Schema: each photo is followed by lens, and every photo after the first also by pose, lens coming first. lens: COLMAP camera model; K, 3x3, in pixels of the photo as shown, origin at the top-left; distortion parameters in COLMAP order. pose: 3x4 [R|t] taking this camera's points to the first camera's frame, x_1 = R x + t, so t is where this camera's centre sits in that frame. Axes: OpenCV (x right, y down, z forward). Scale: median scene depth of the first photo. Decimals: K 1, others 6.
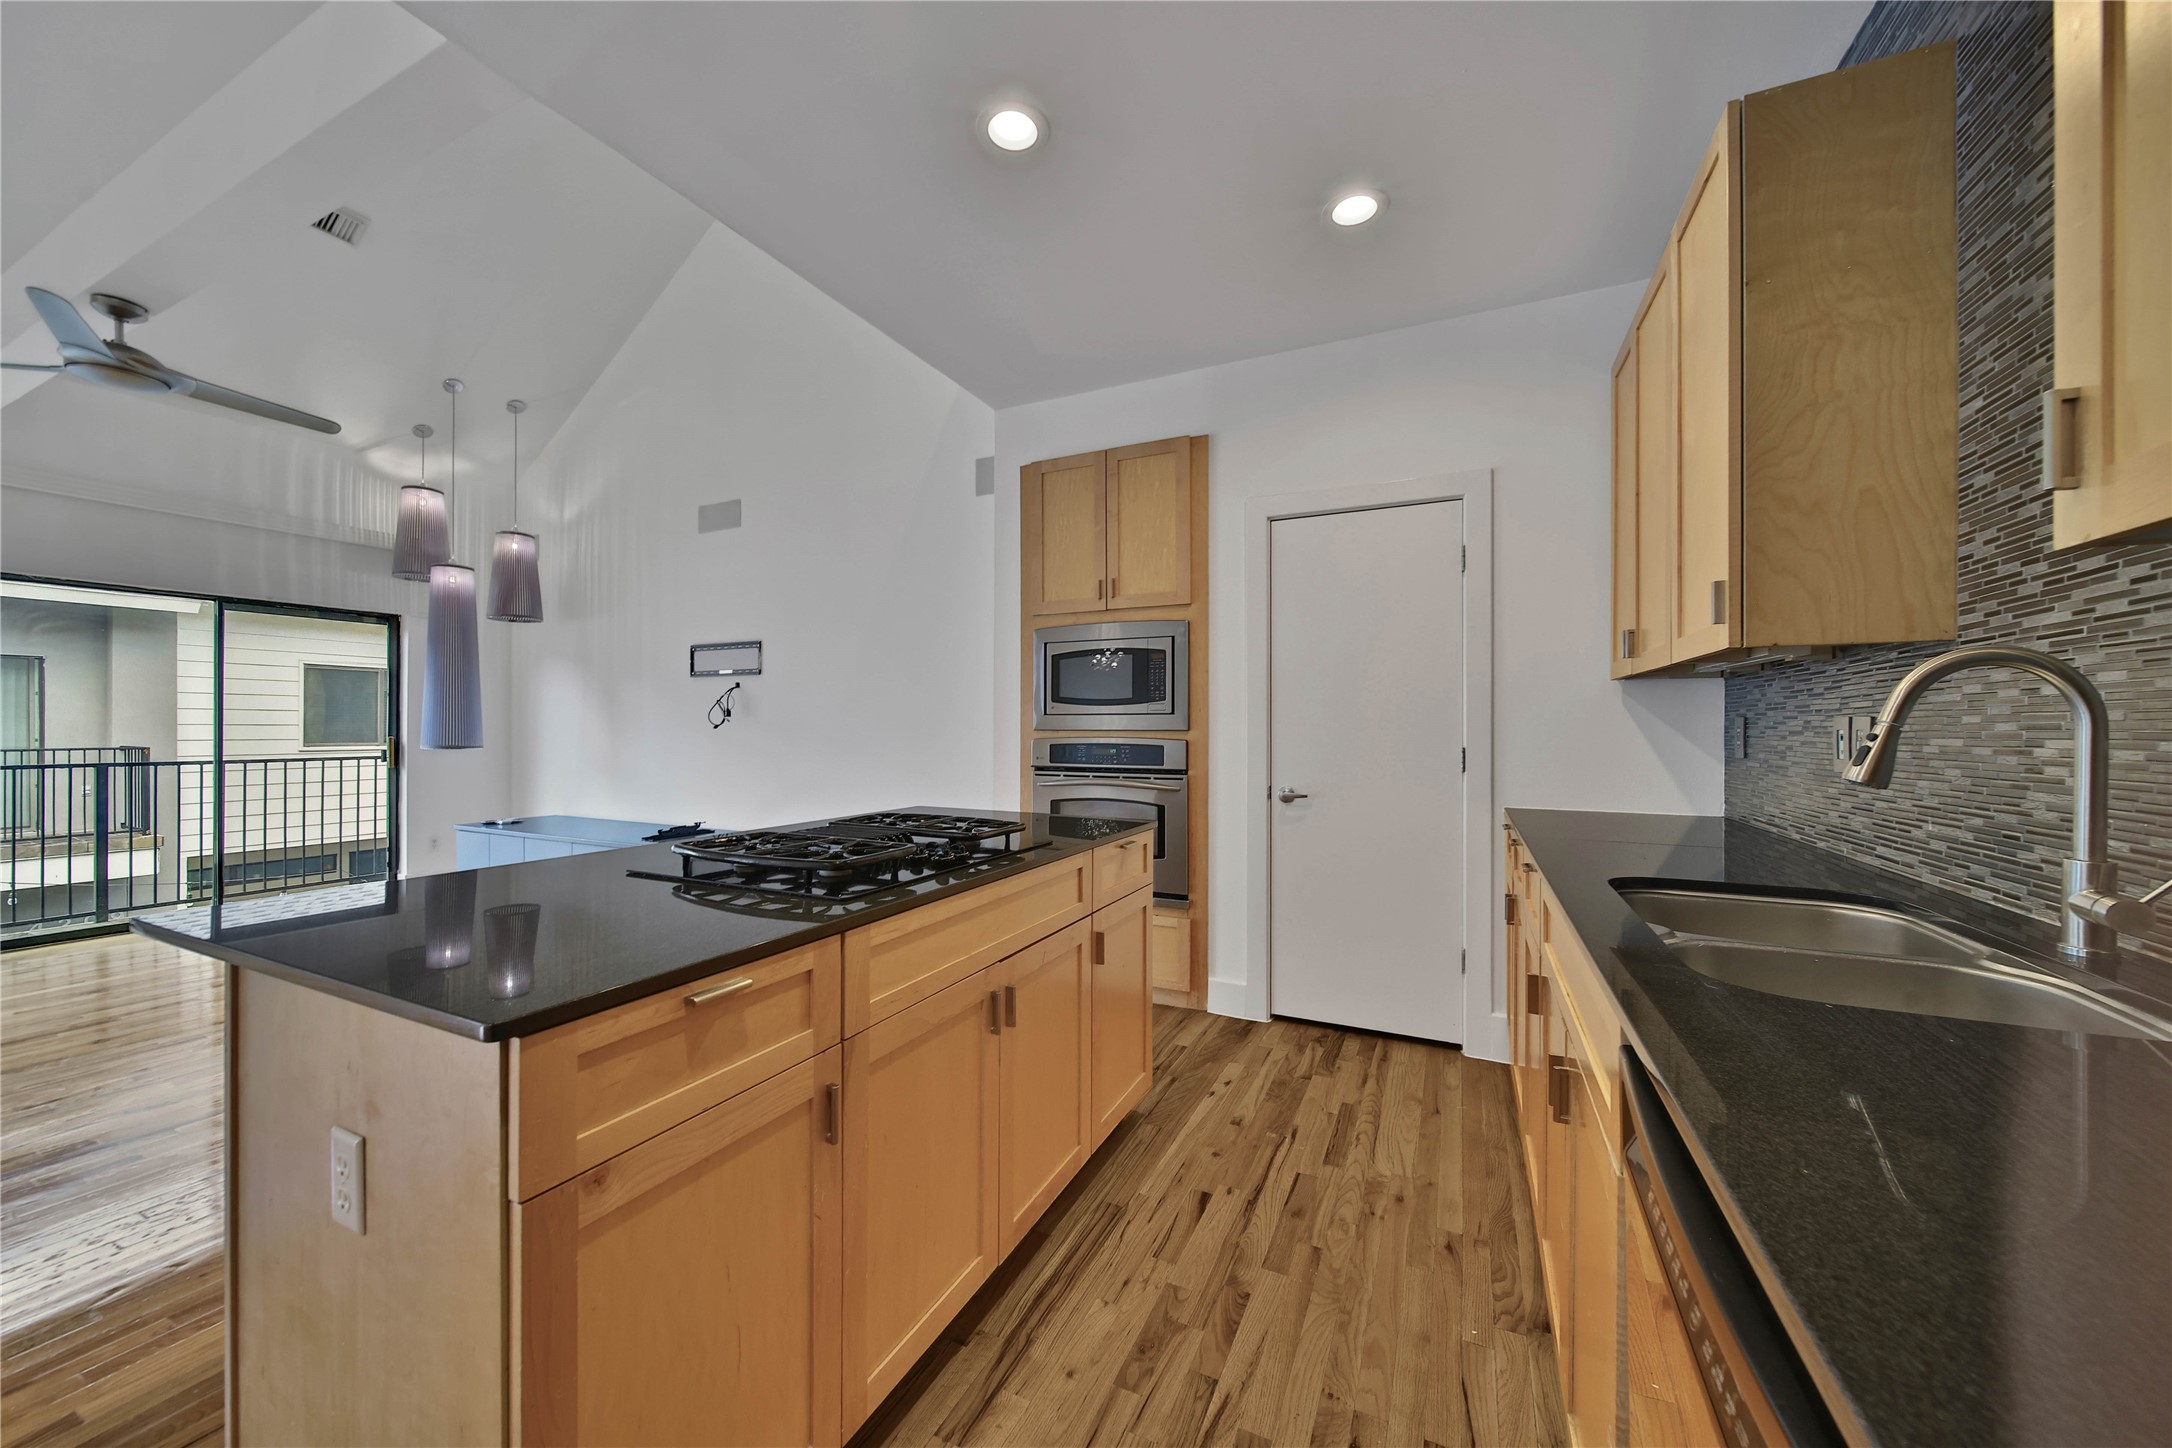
lens RADIAL K [[783.1, 0, 1080.9], [0, 783.1, 727.8], [0, 0, 1]] dist [0.001179, -0.002180]
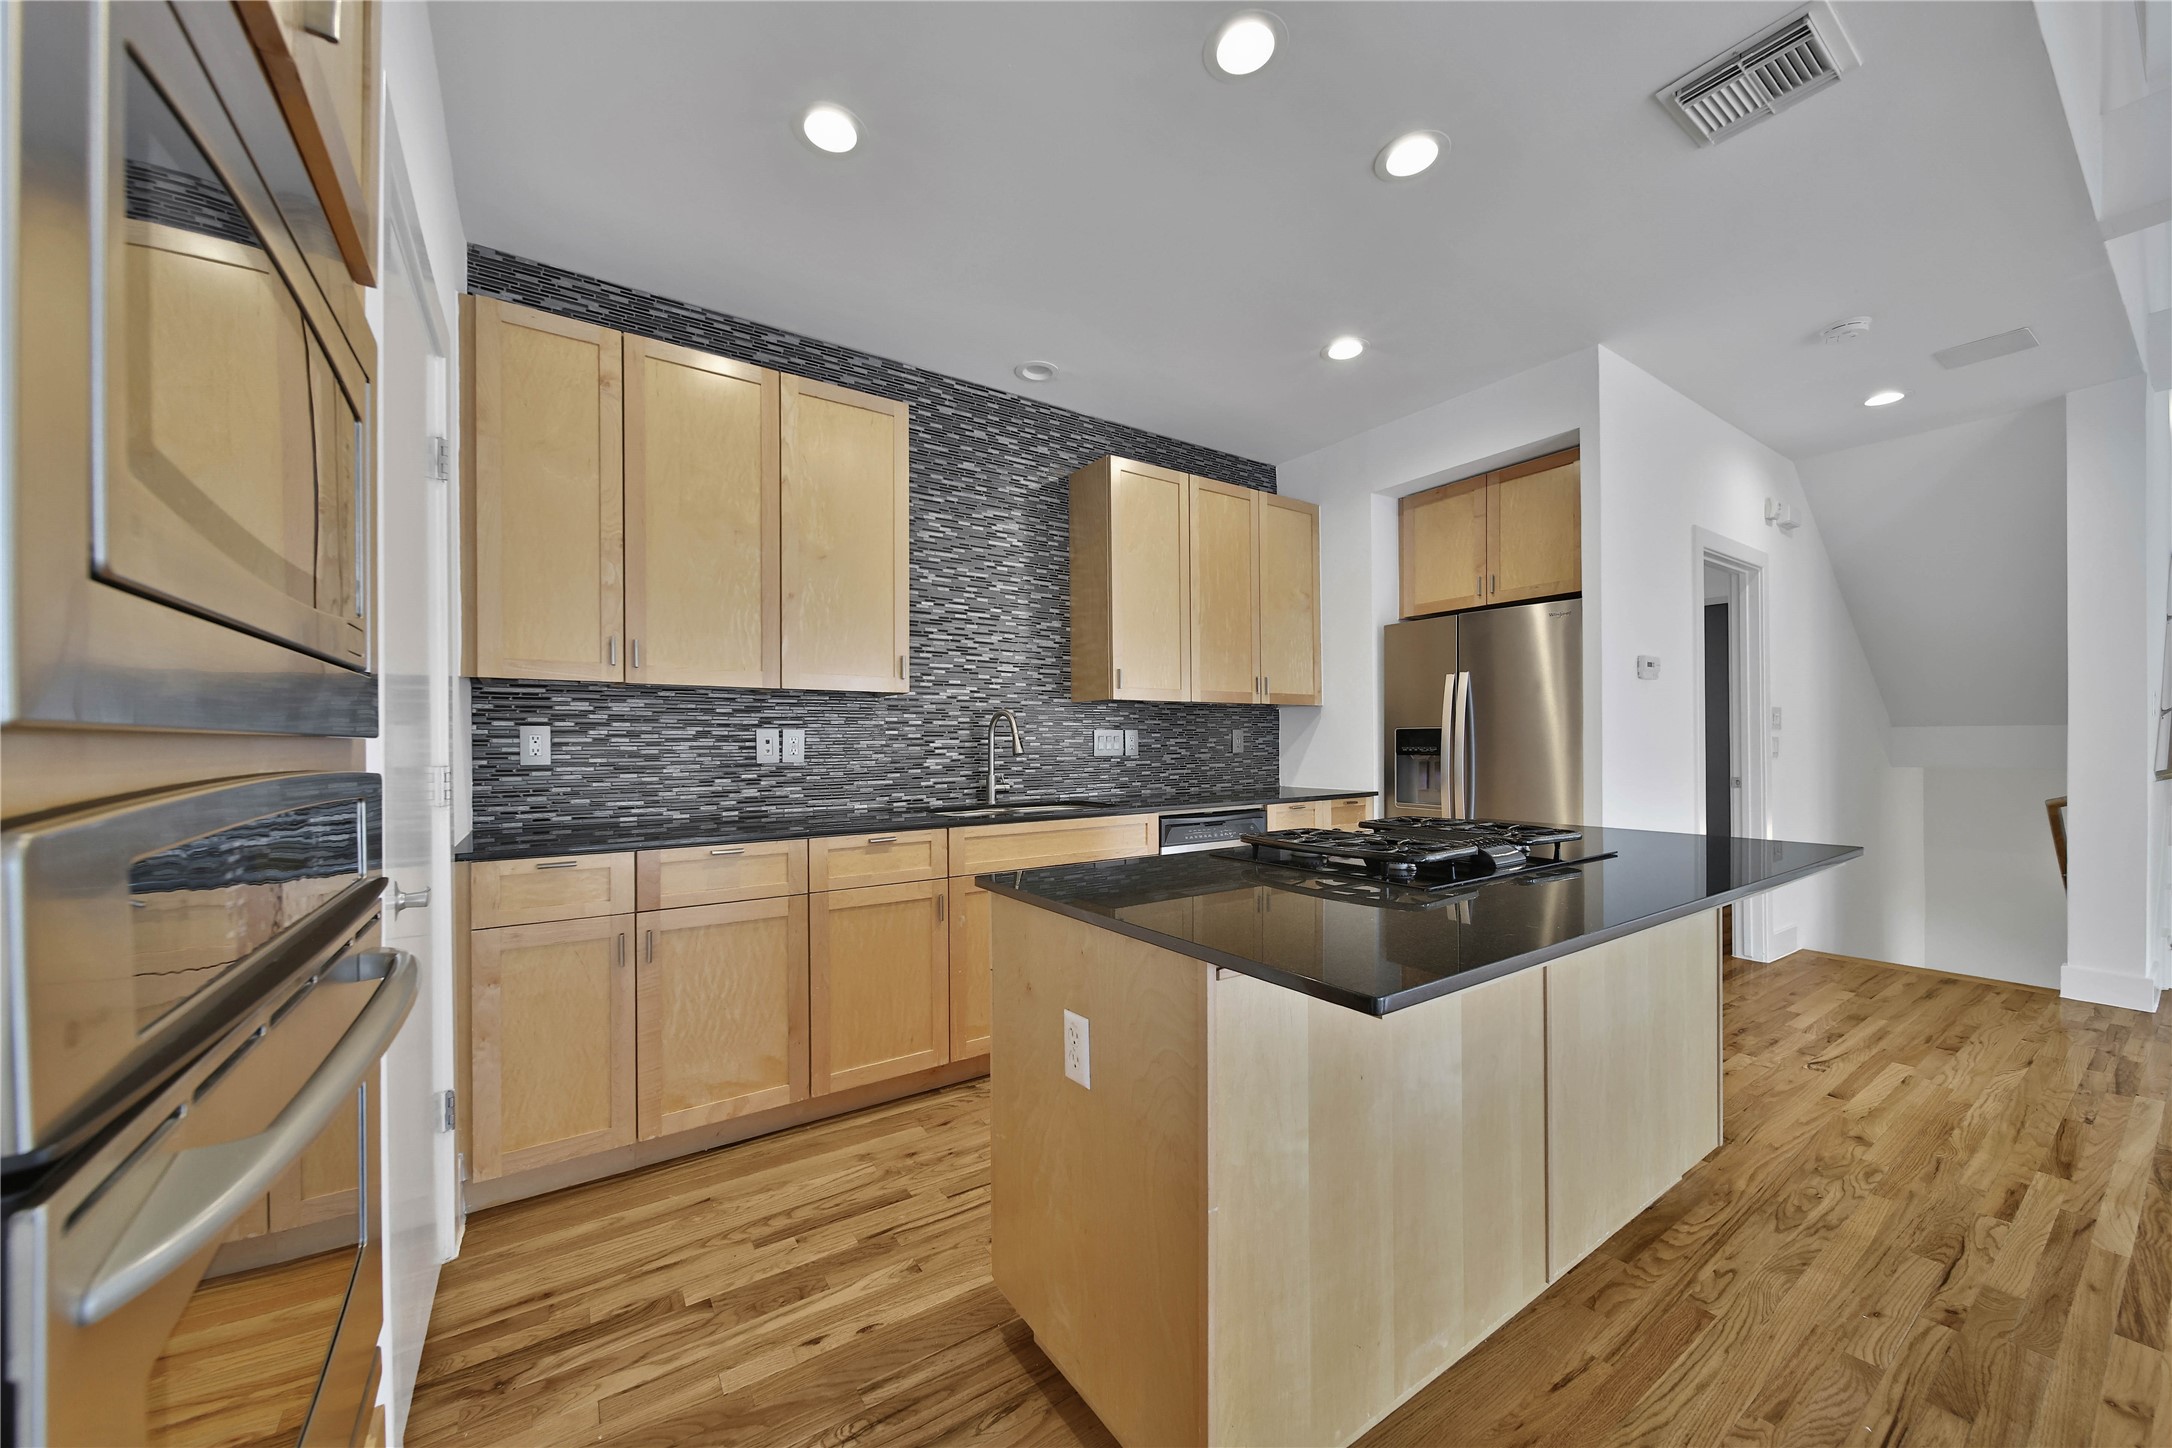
lens RADIAL K [[784.0, 0, 1075.4], [0, 784.0, 743.3], [0, 0, 1]] dist [0.001698, -0.001723]
pose [[-0.859877, 0.001004, 0.510500, -0.259299], [0.004083, 0.999980, 0.004911, 0.006099], [-0.510485, 0.006307, -0.859863, 1.302211]]
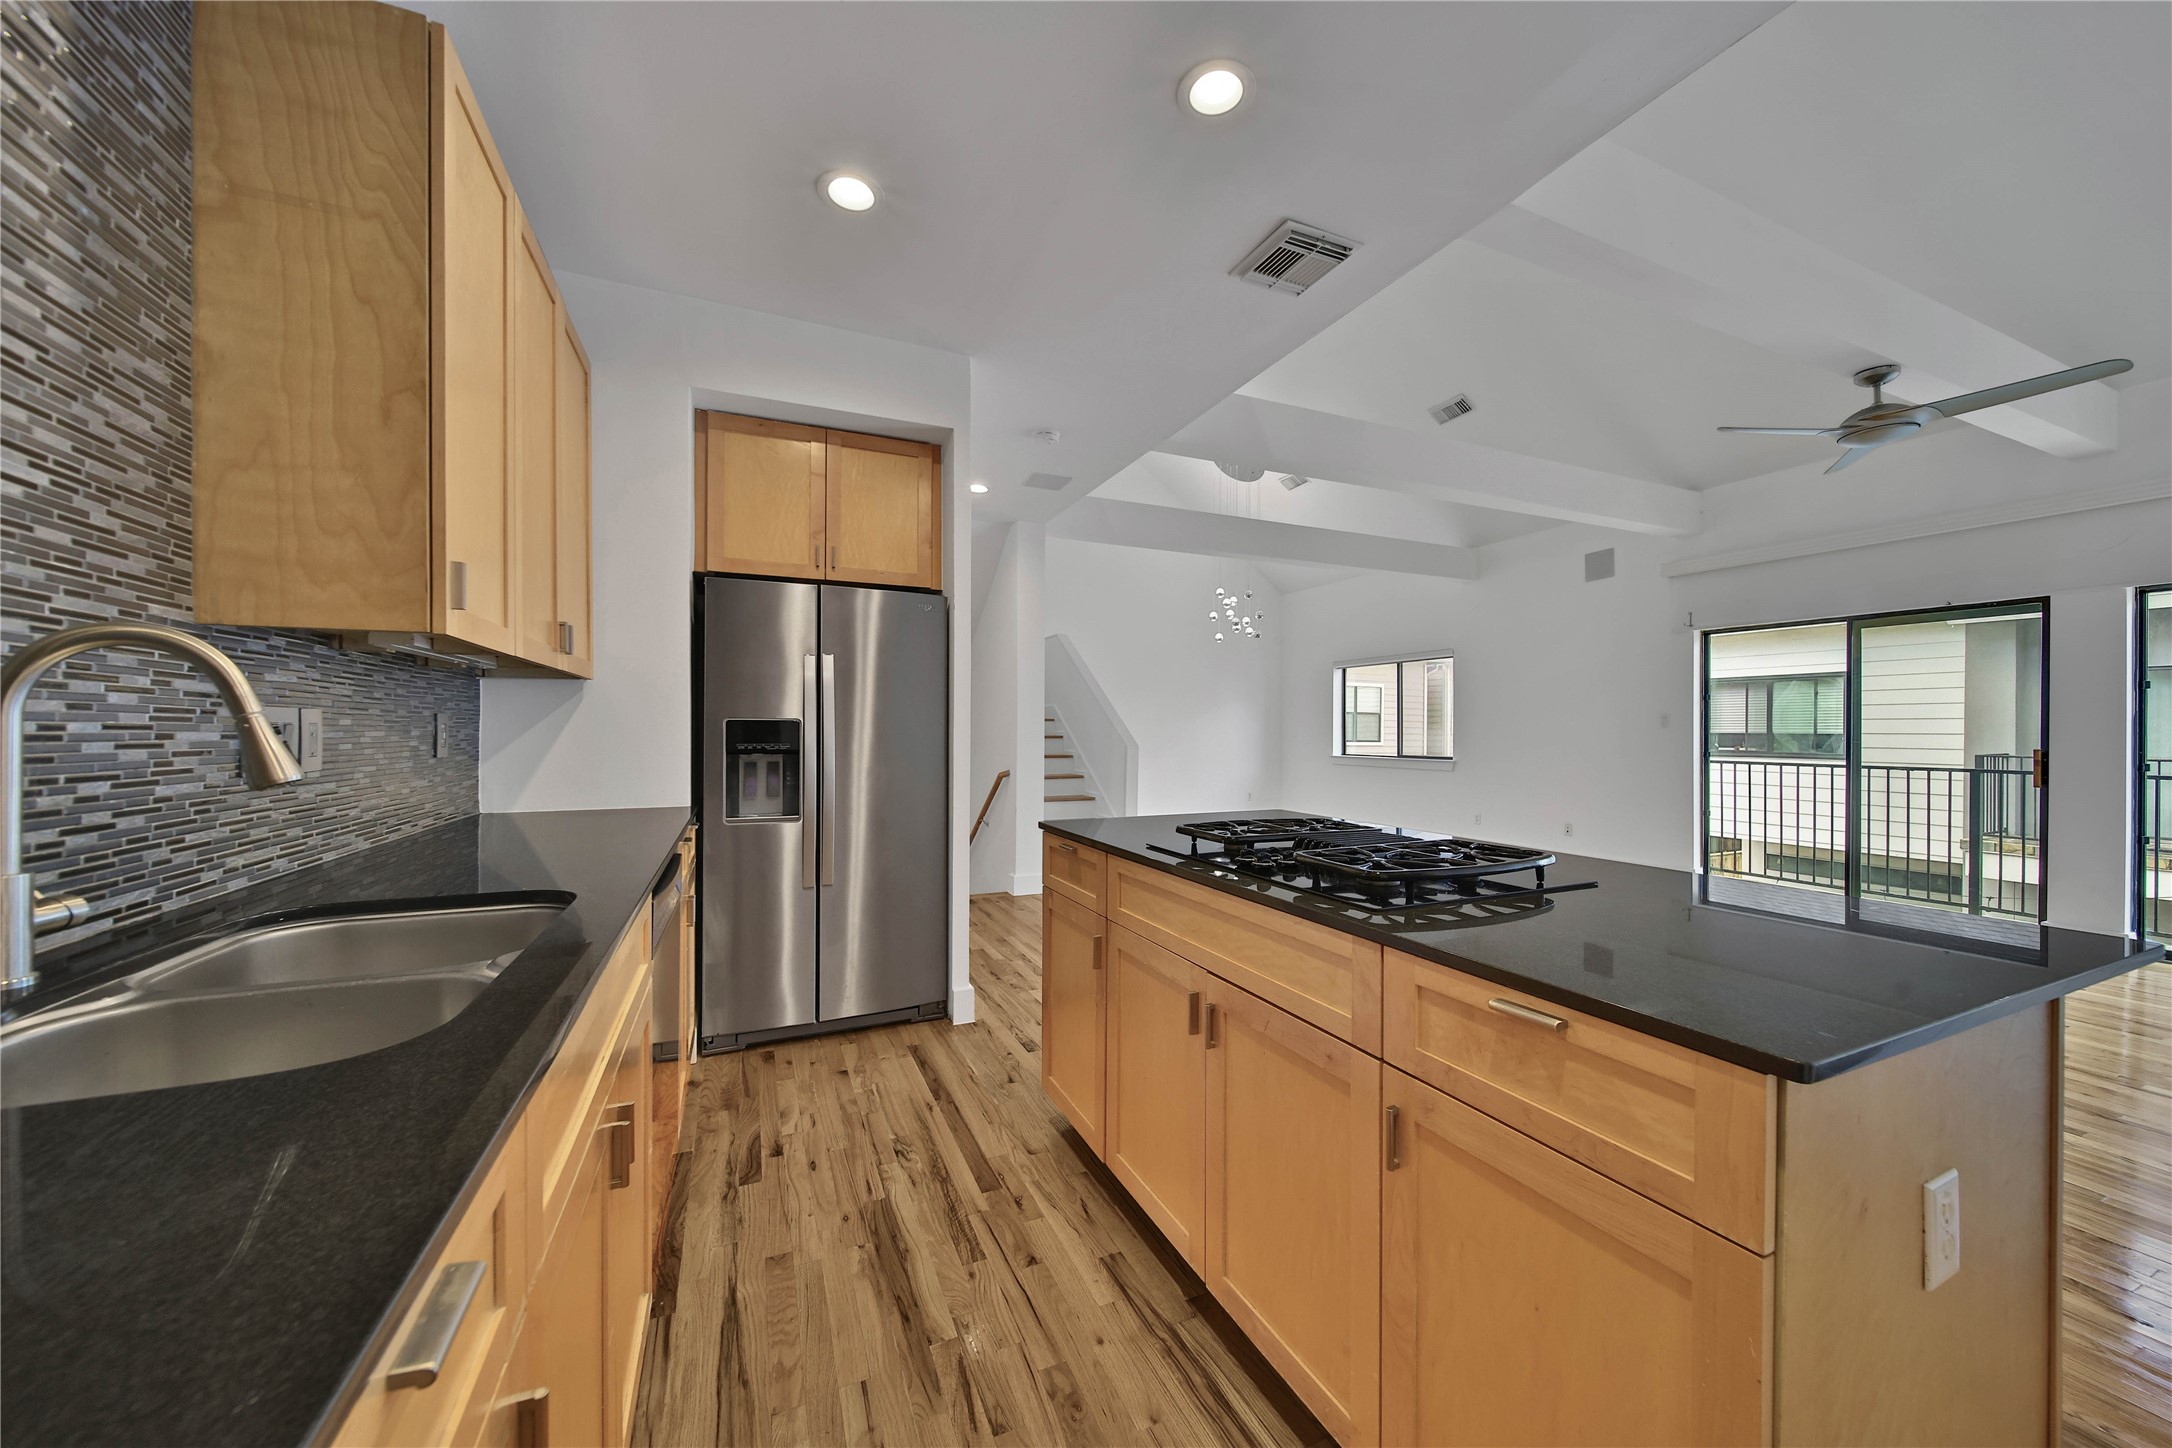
lens RADIAL K [[769.3, 0, 1082.5], [0, 769.3, 734.0], [0, 0, 1]] dist [0.000399, -0.001525]
pose [[-0.652215, -0.002996, -0.758028, 0.405447], [-0.007831, 0.999965, 0.002785, 0.002107], [0.757993, 0.007752, -0.652216, 0.847410]]
